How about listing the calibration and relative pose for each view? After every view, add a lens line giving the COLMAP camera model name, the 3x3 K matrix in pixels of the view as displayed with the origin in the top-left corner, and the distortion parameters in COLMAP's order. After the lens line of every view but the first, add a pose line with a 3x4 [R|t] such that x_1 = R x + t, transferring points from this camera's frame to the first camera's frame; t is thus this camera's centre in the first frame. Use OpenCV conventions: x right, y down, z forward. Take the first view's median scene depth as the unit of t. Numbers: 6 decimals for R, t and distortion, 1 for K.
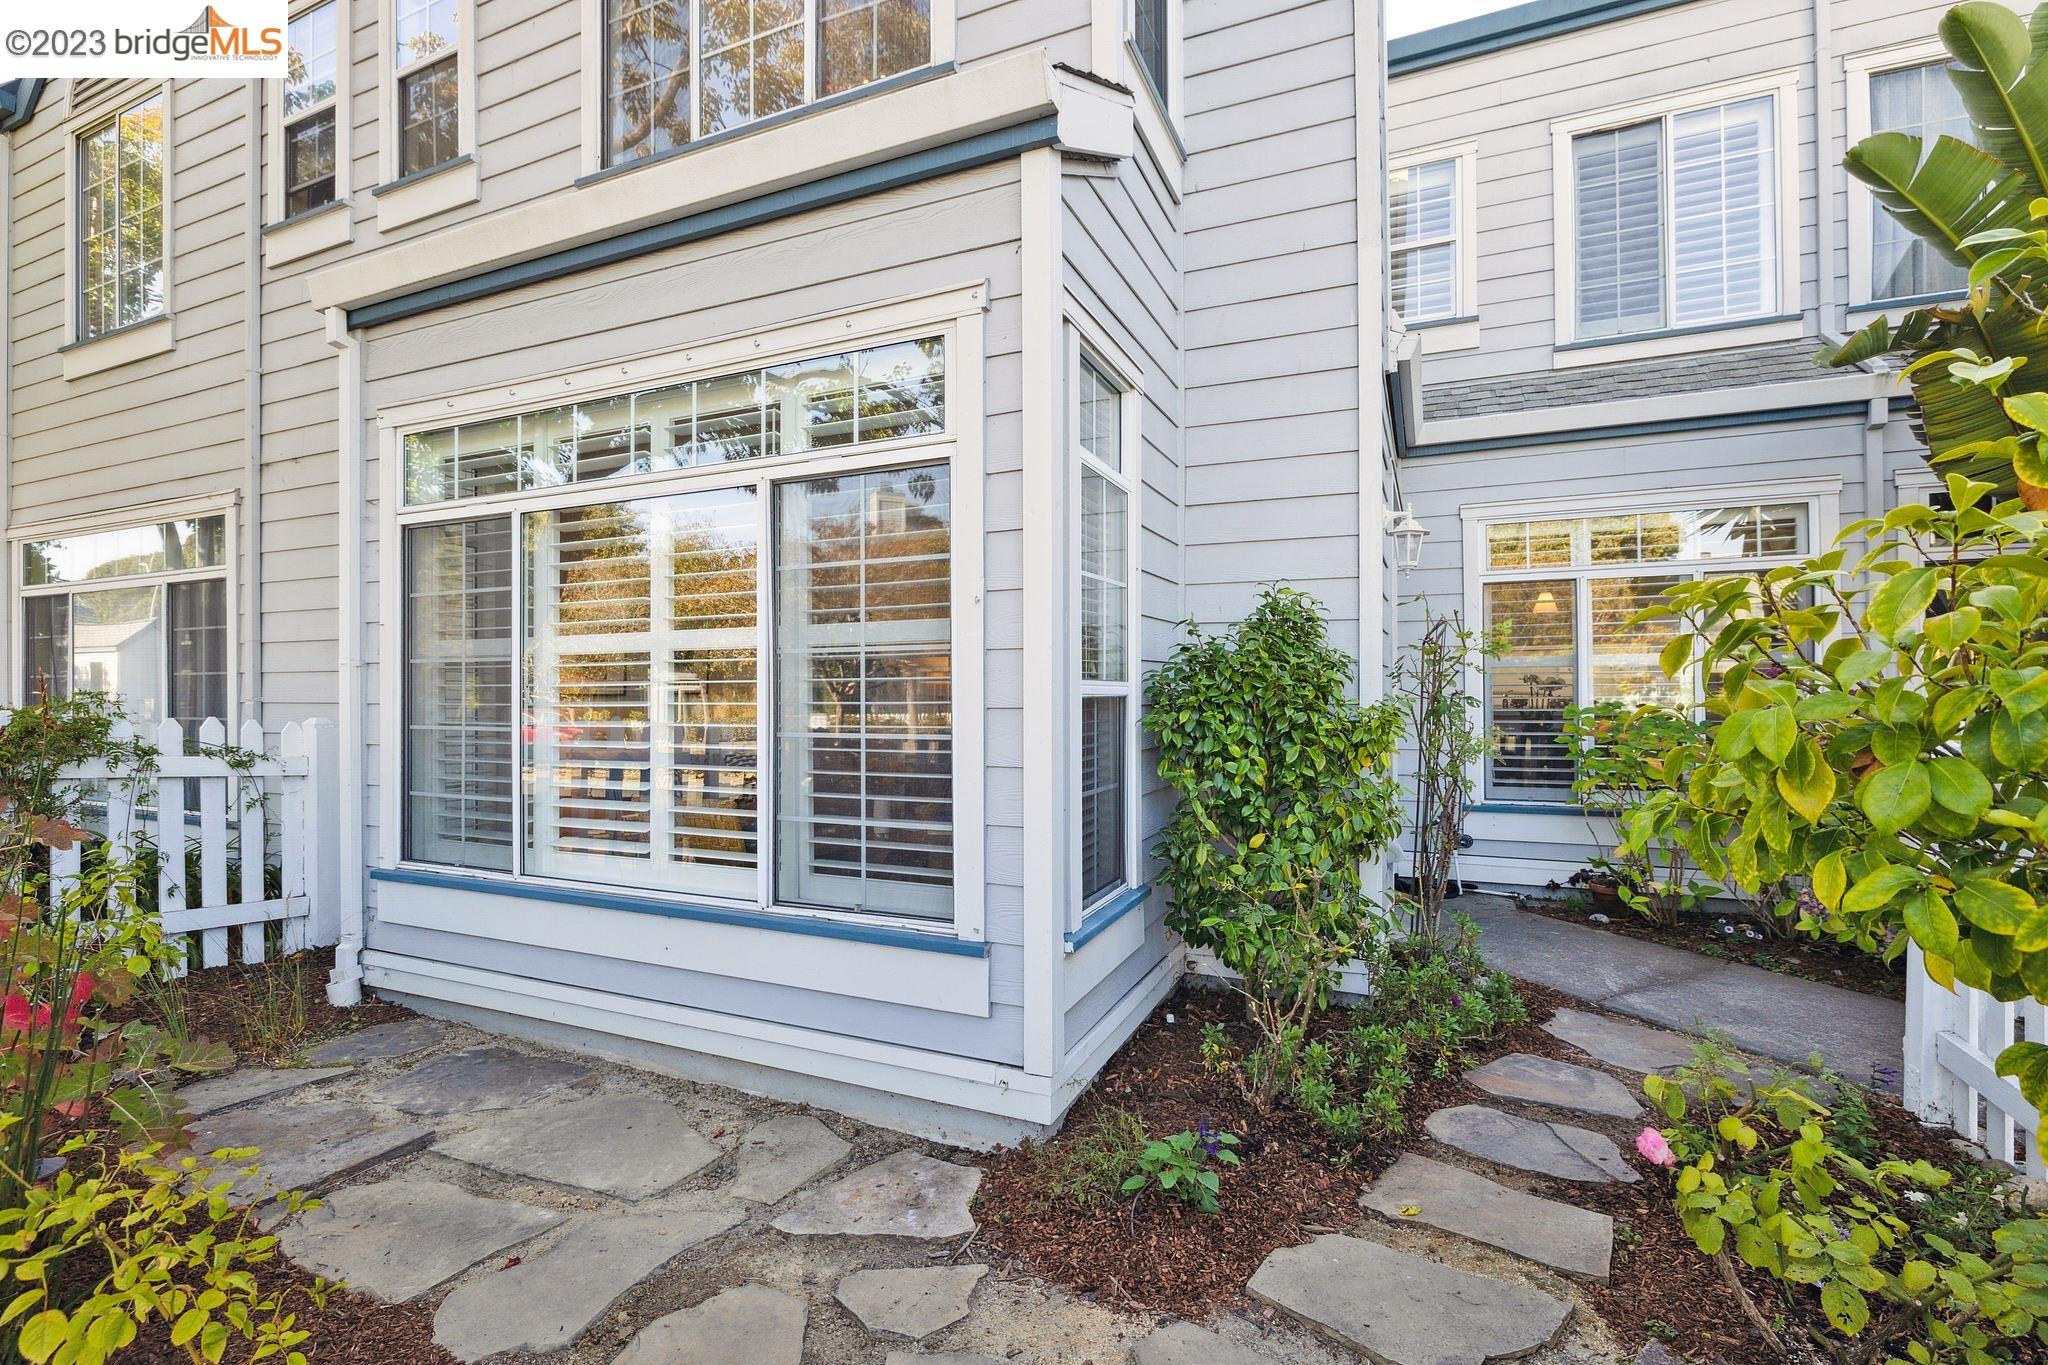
lens RADIAL K [[937.4, 0, 1034.0], [0, 937.4, 688.6], [0, 0, 1]] dist [-0.003013, -0.000386]
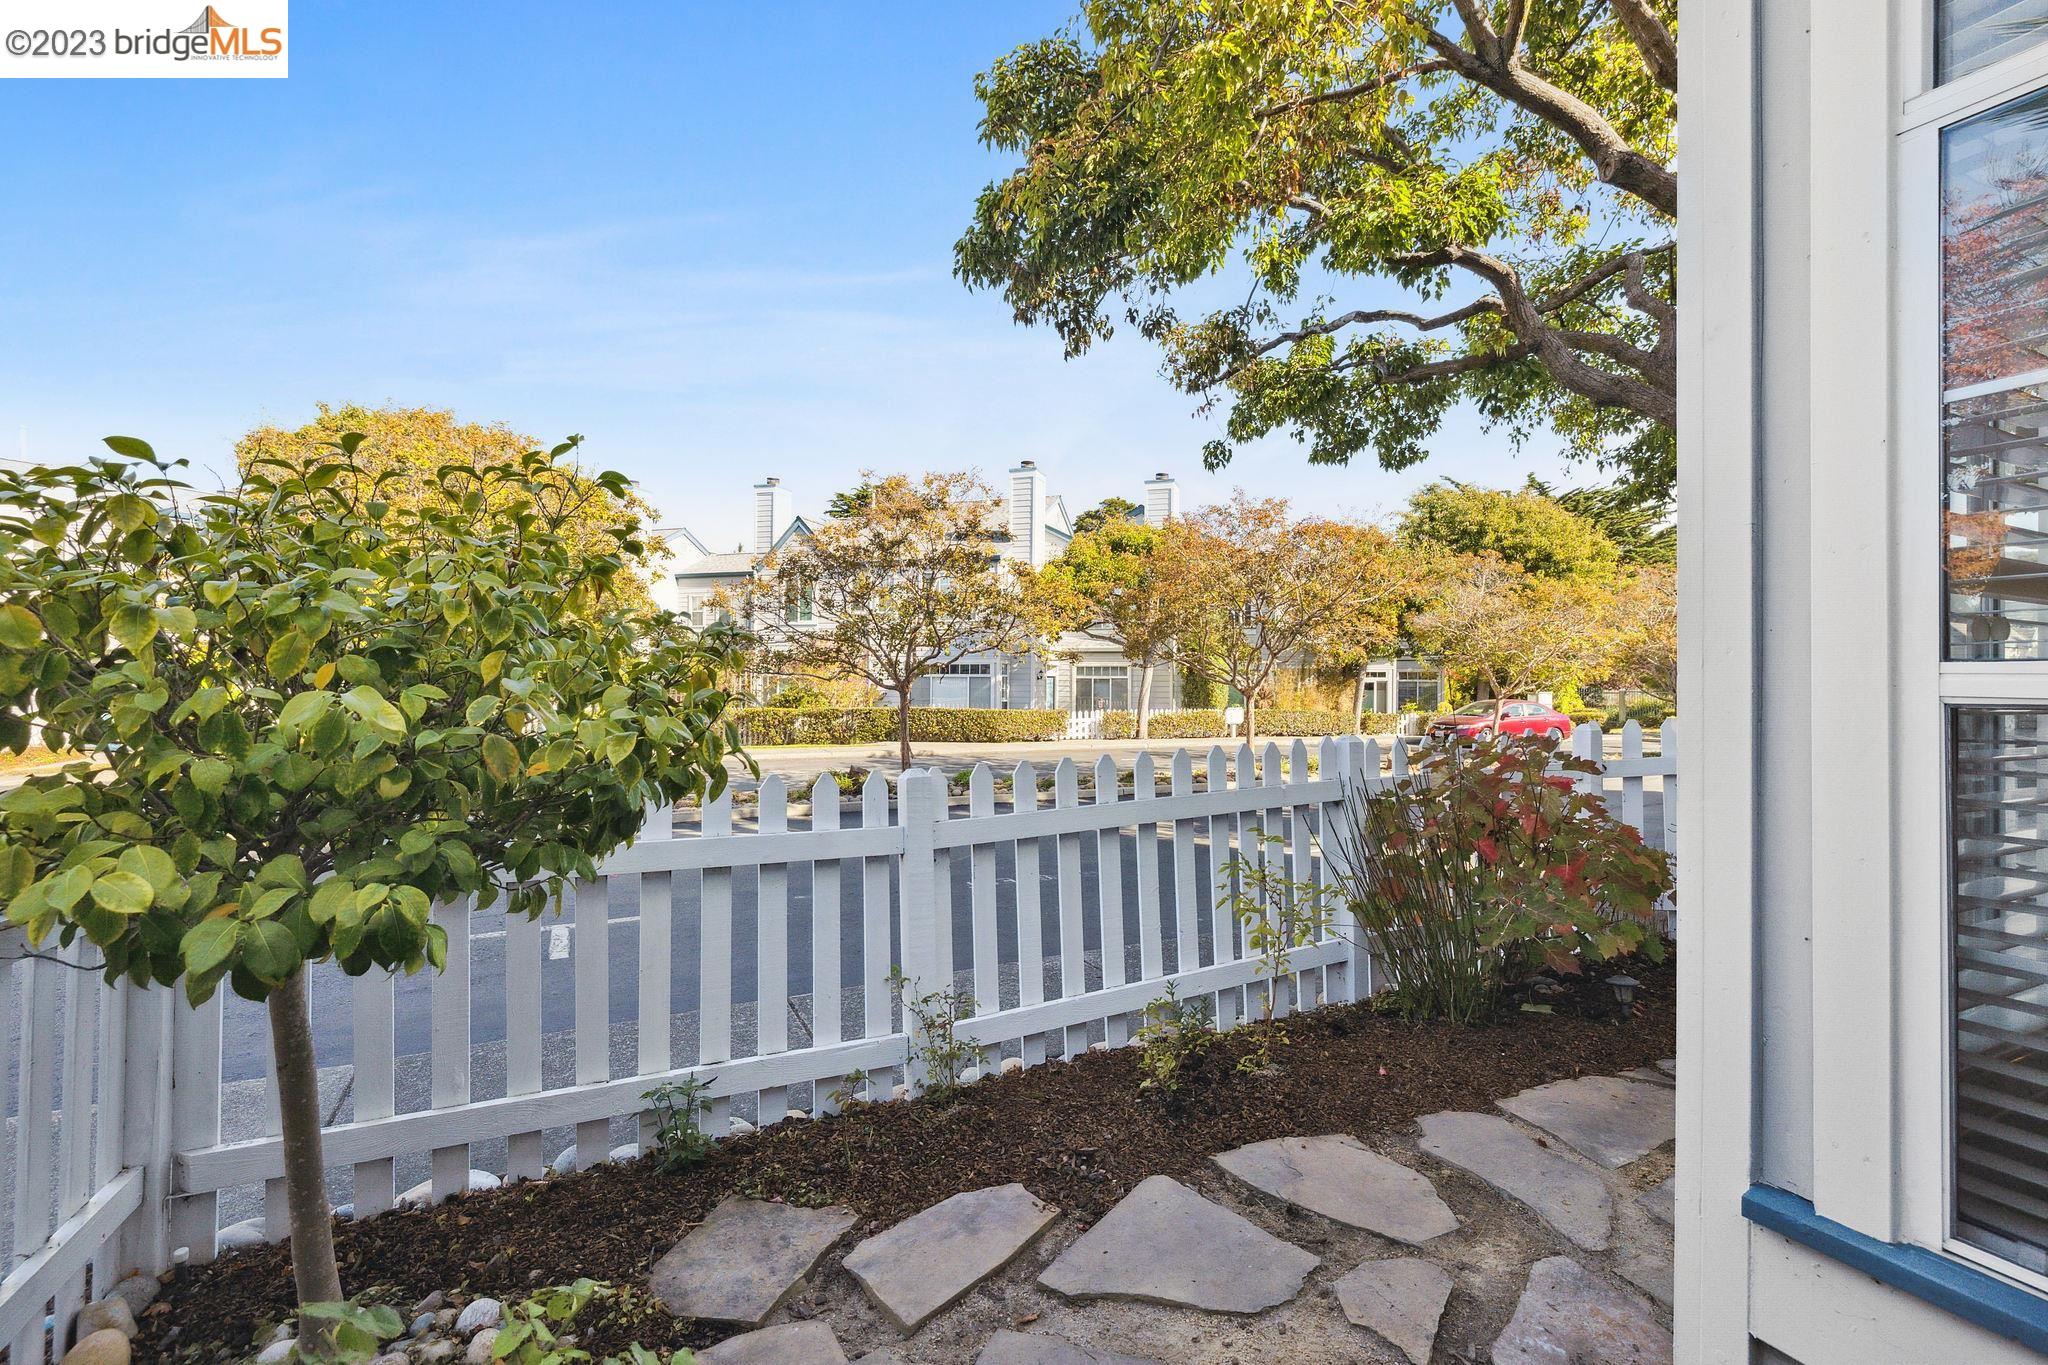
lens RADIAL K [[861.0, 0, 1024.0], [0, 861.0, 682.5], [0, 0, 1]] dist [0.002677, 0.000144]
pose [[-0.638578, 0.005765, -0.769536, 0.800610], [0.001835, 0.999981, 0.005969, -0.005029], [0.769555, 0.002400, -0.638576, 1.264711]]
